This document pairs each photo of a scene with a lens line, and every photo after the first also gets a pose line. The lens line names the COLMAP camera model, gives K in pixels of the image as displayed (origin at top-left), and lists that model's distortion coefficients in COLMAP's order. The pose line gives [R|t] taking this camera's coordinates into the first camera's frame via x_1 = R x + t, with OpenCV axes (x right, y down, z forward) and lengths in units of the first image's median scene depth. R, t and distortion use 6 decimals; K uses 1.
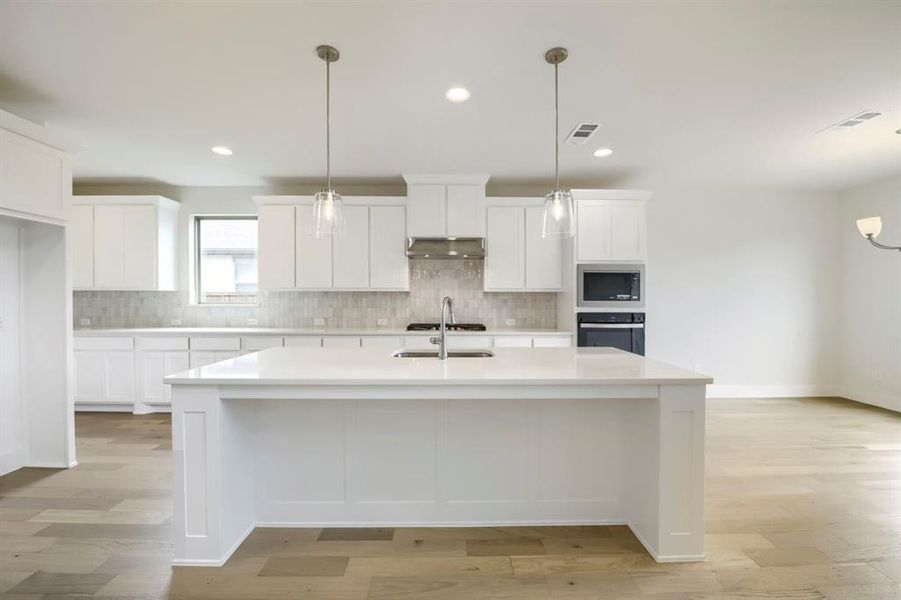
lens RADIAL K [[365.8, 0, 456.2], [0, 365.8, 296.8], [0, 0, 1]] dist [-0.007443, -0.000669]
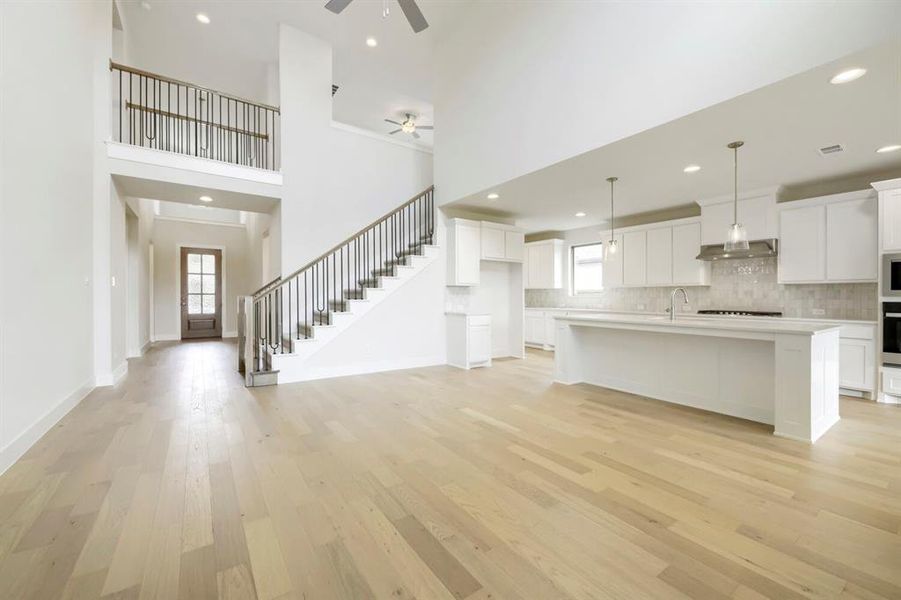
lens RADIAL K [[365.8, 0, 443.8], [0, 365.8, 302.8], [0, 0, 1]] dist [-0.007443, -0.000669]
pose [[0.547333, 0.014731, -0.836785, 0.482269], [-0.000388, 0.999849, 0.017348, 0.027015], [0.836915, -0.009171, 0.547256, -0.549050]]
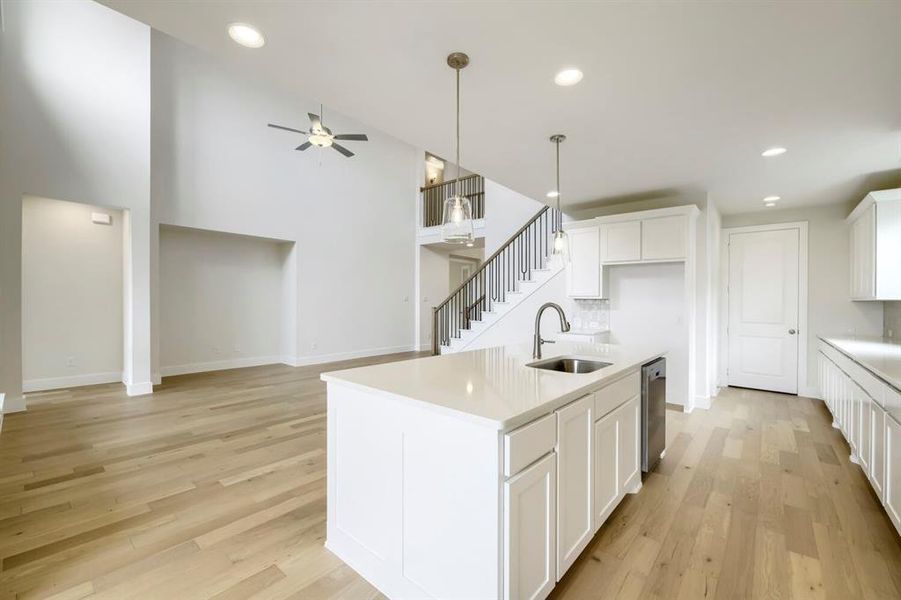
lens RADIAL K [[365.8, 0, 447.9], [0, 365.8, 304.8], [0, 0, 1]] dist [-0.007443, -0.000669]
pose [[-0.667515, -0.005839, -0.744573, 0.526393], [-0.014305, 0.999885, 0.004983, 0.005845], [0.744459, 0.013978, -0.667522, 0.825062]]
